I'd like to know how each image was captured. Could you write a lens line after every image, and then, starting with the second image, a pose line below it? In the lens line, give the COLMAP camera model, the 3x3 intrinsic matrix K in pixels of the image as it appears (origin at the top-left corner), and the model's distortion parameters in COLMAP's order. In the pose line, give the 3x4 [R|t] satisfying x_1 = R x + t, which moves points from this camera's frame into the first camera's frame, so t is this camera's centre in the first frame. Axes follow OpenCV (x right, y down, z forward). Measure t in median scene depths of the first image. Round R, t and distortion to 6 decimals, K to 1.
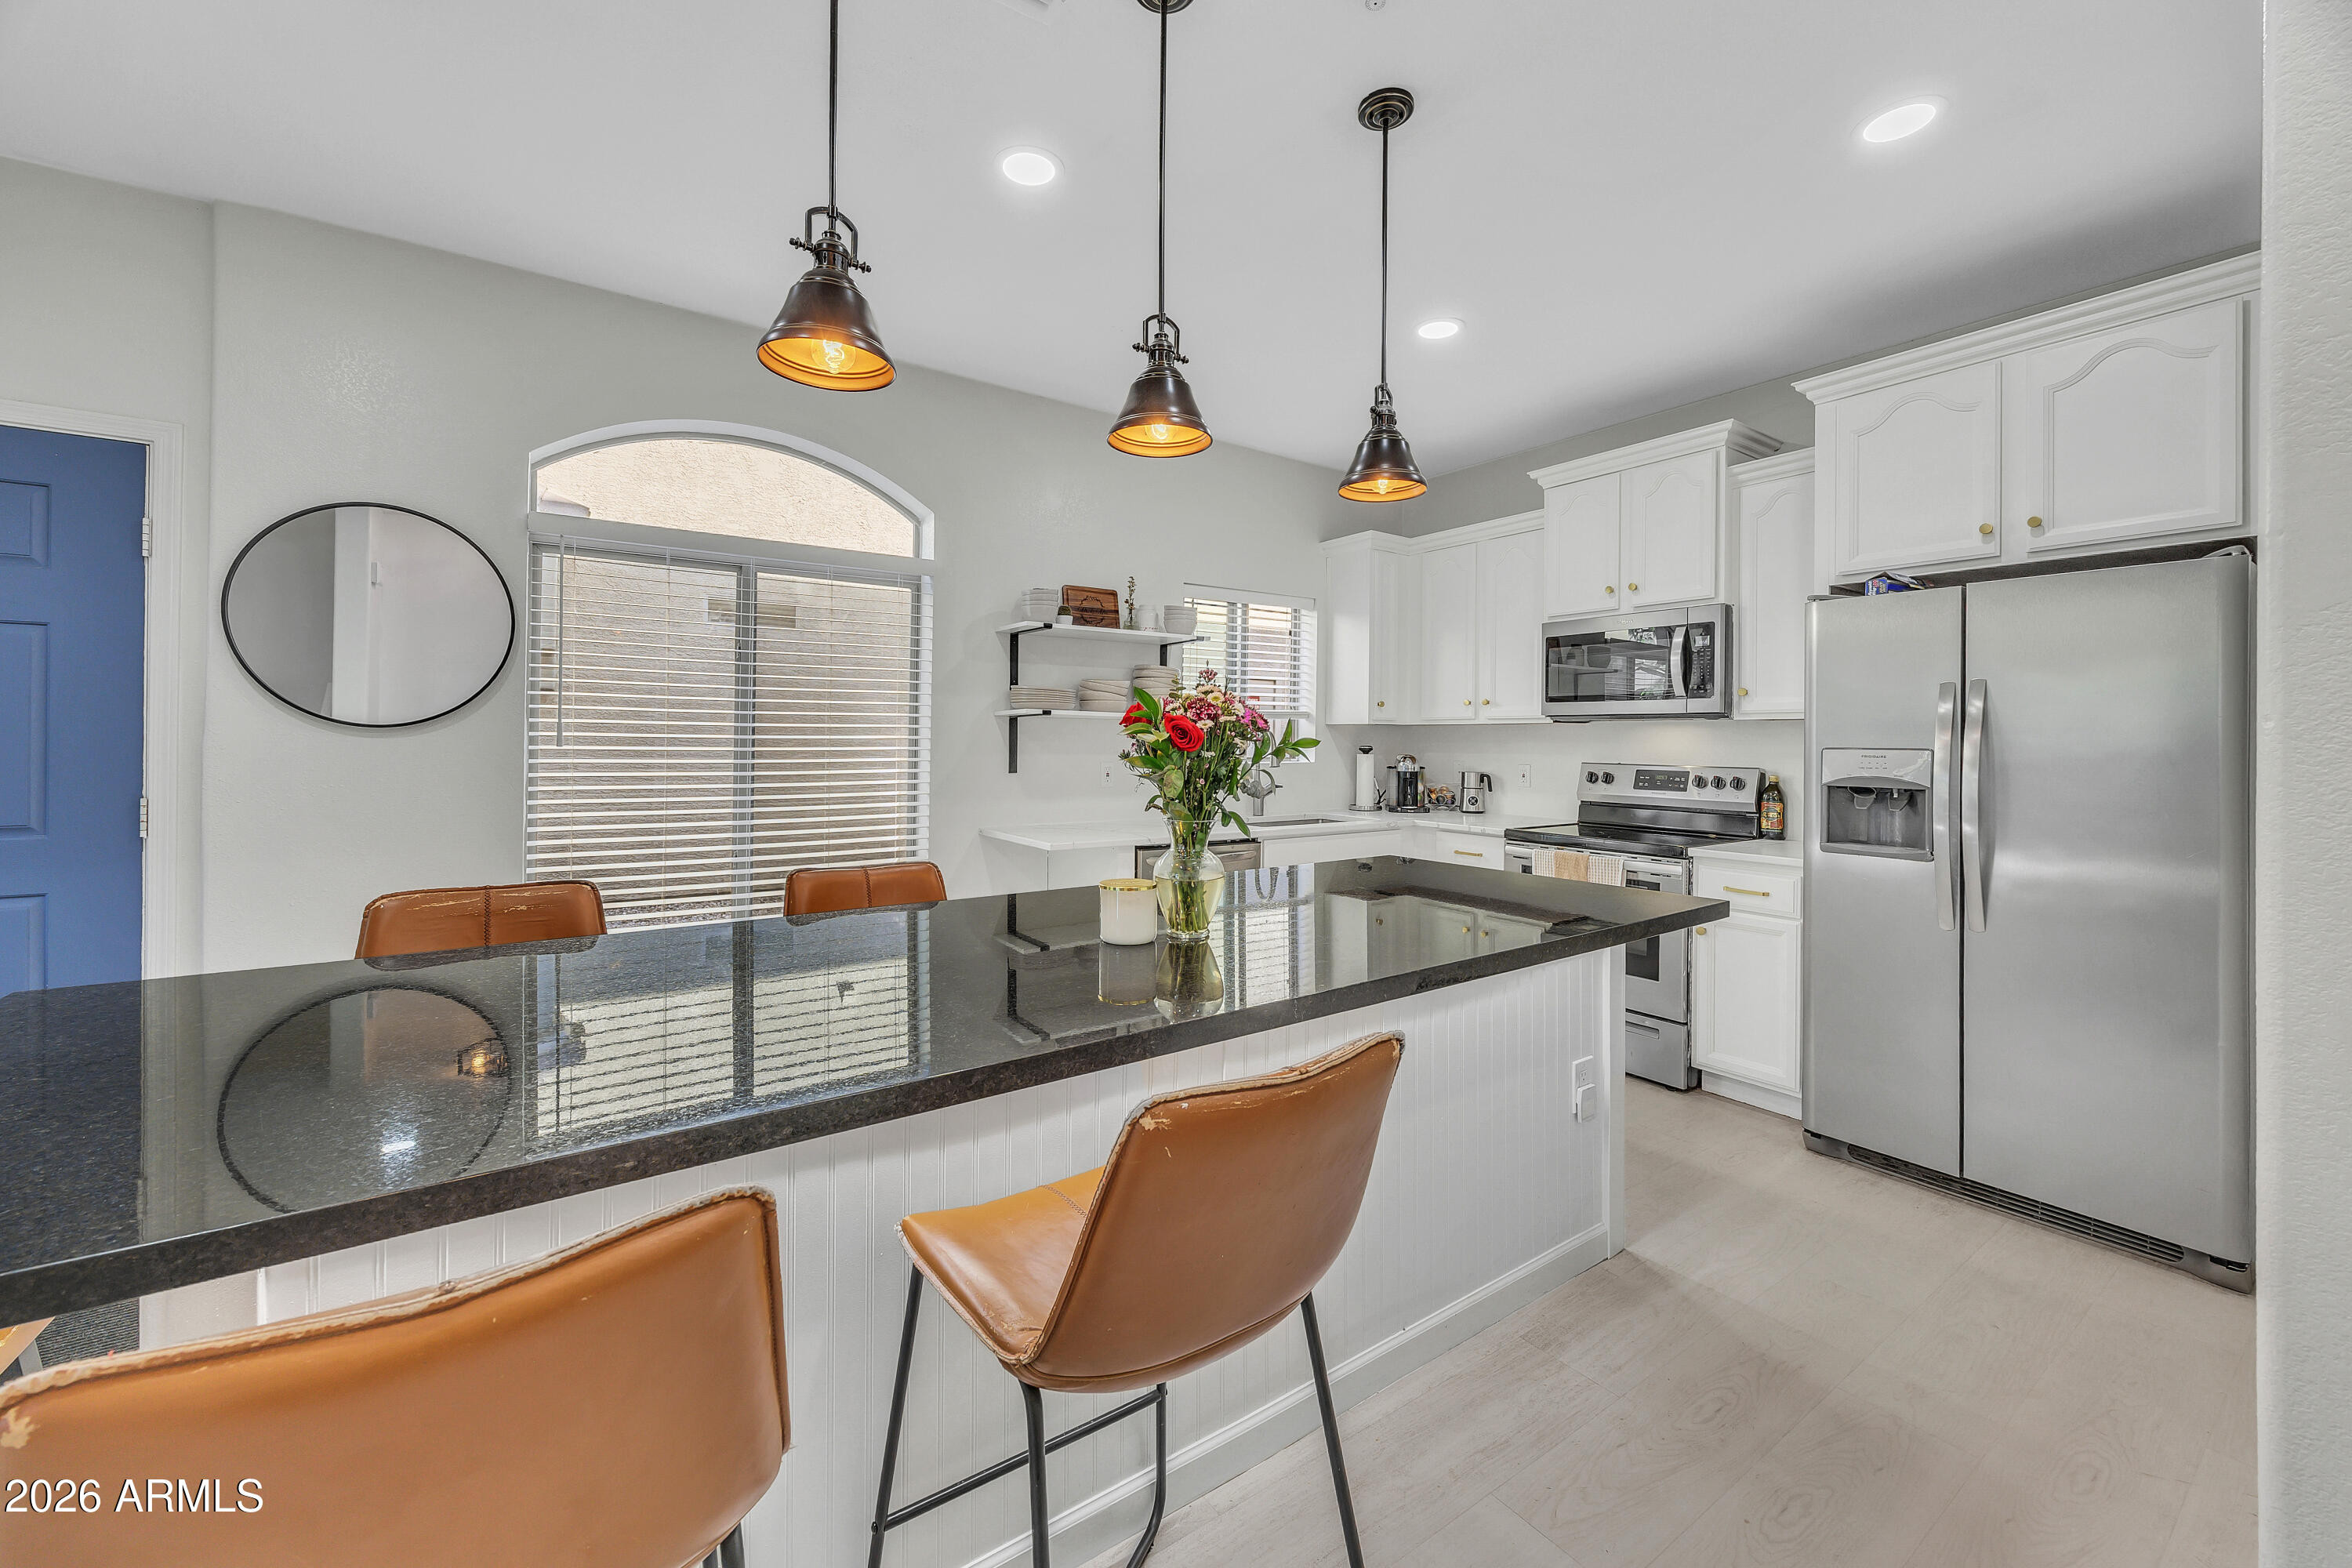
lens RADIAL K [[905.7, 0, 1178.7], [0, 905.7, 739.5], [0, 0, 1]] dist [0.000119, 0.000016]
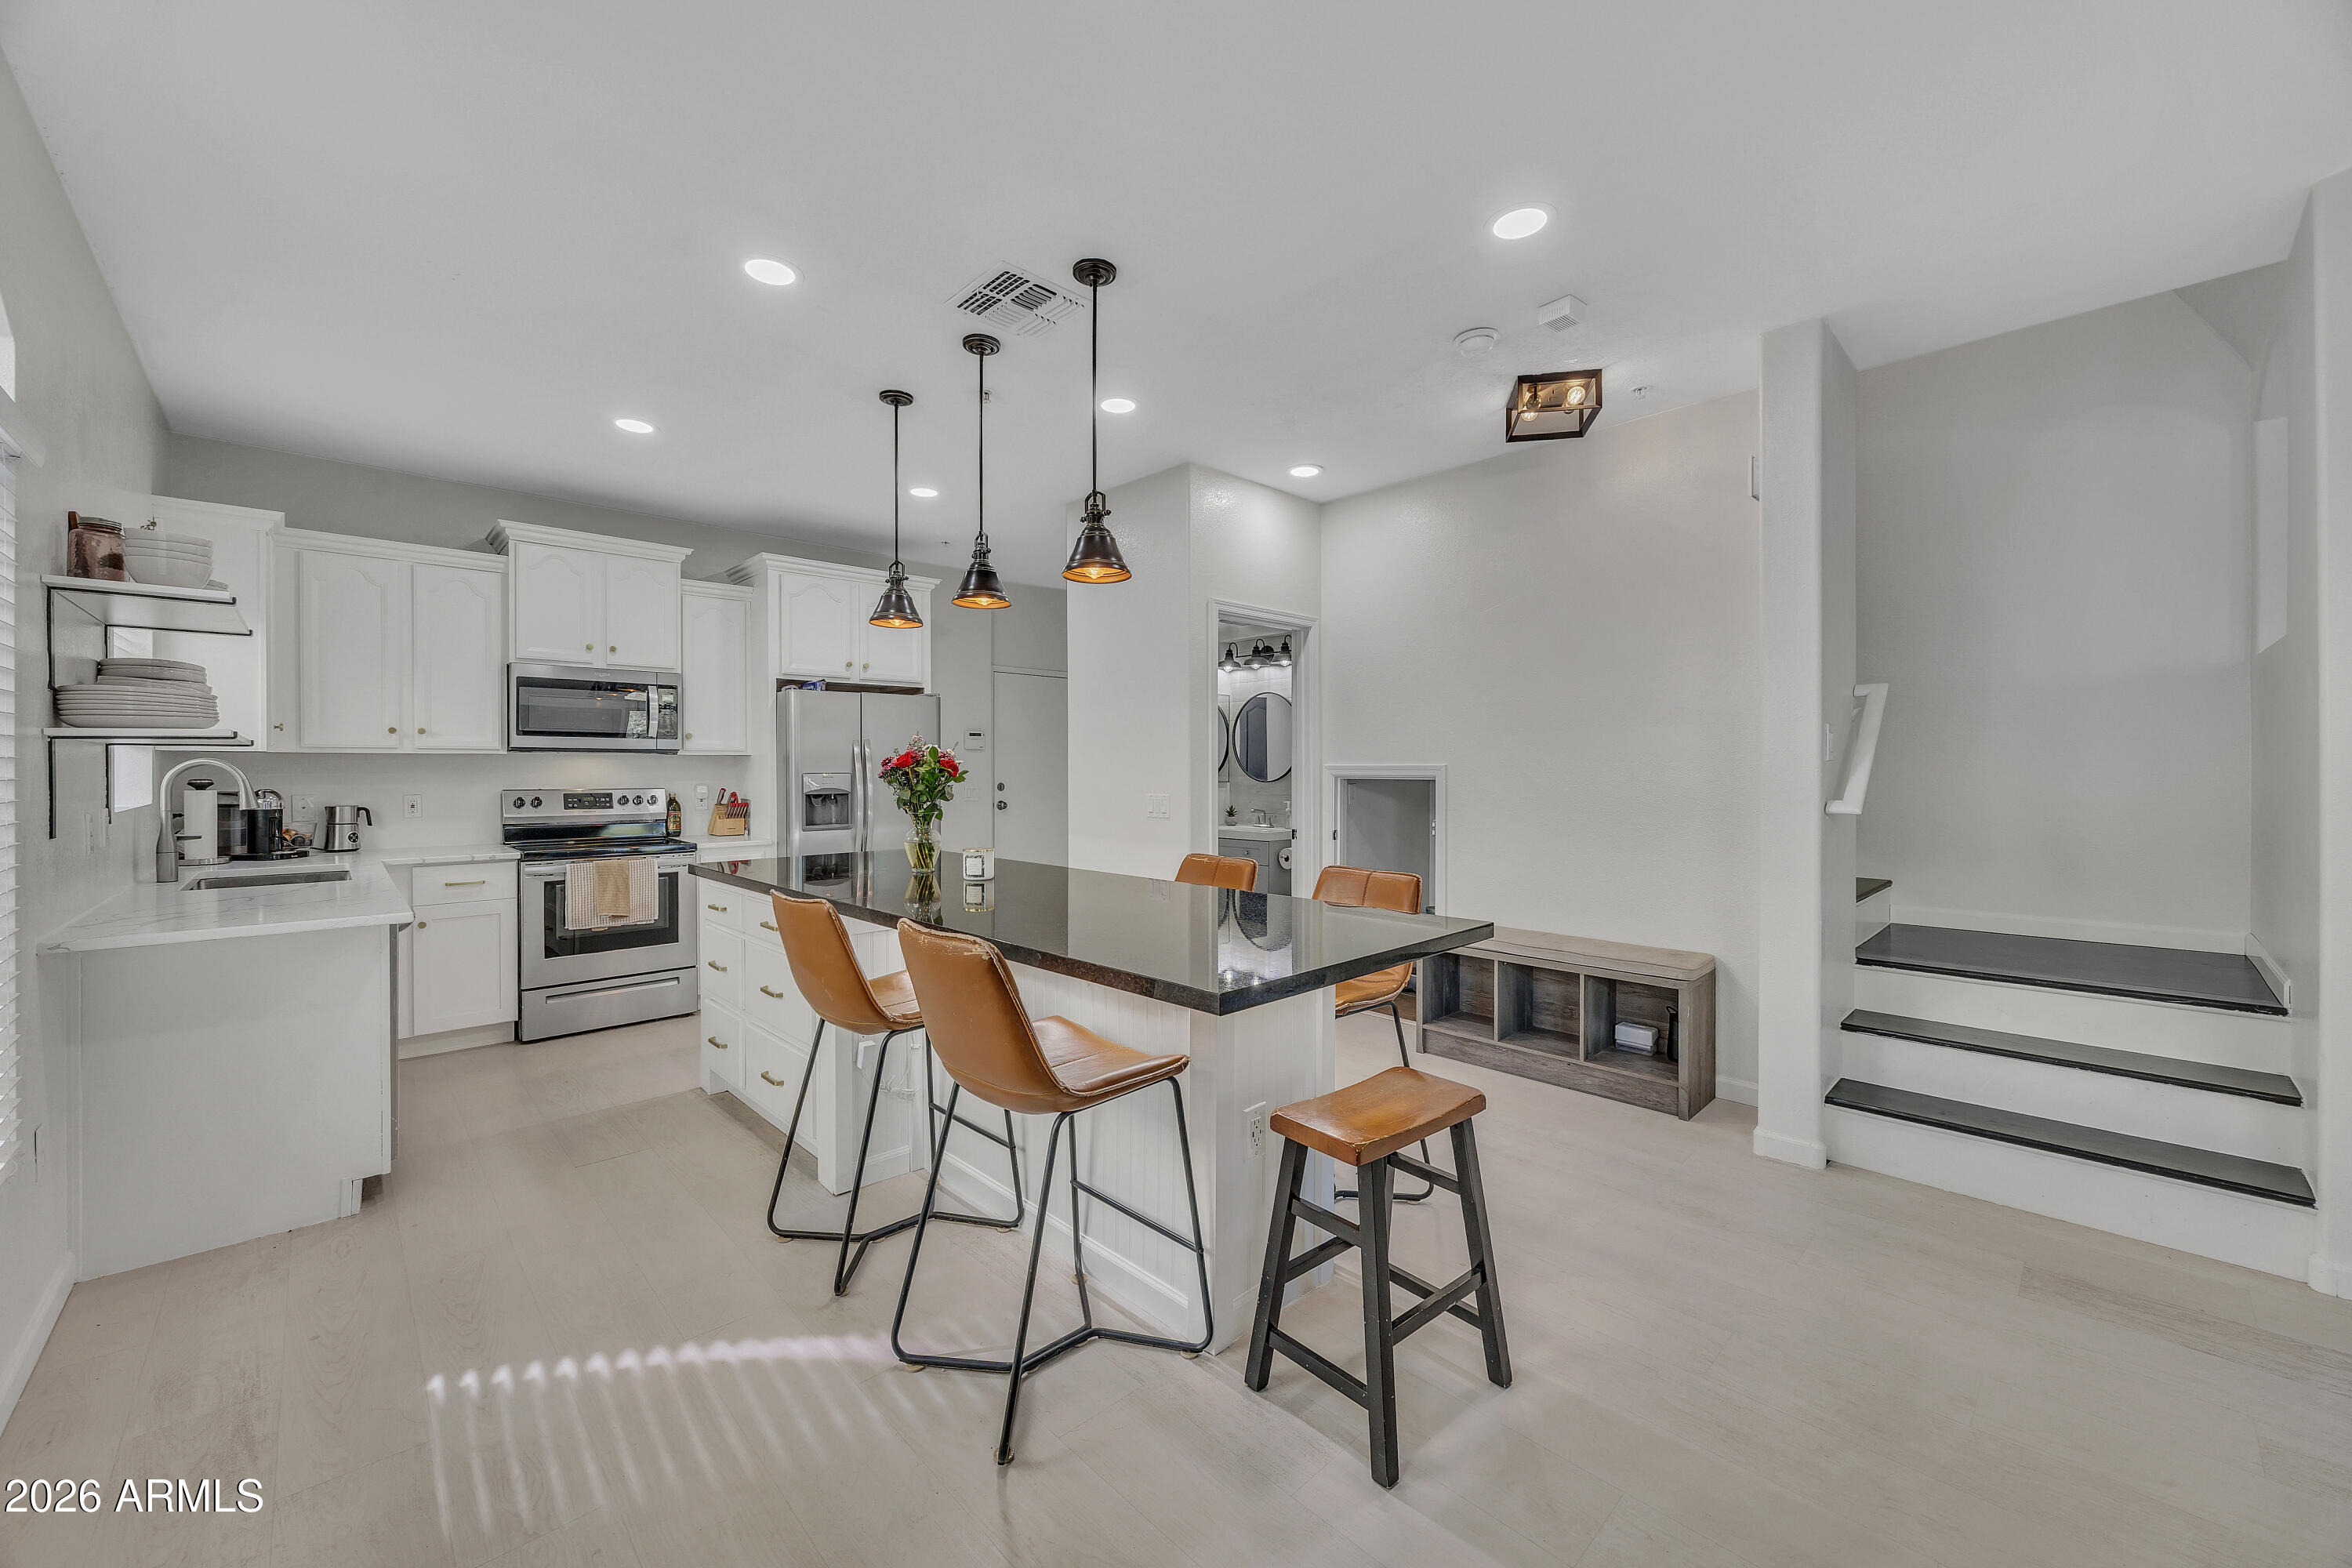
lens RADIAL K [[905.7, 0, 1178.7], [0, 905.7, 739.5], [0, 0, 1]] dist [0.000119, 0.000016]
pose [[-0.150863, 0.023392, 0.988278, -0.803888], [-0.001340, 0.999714, -0.023867, -0.010868], [-0.988554, -0.004925, -0.150788, 0.375677]]
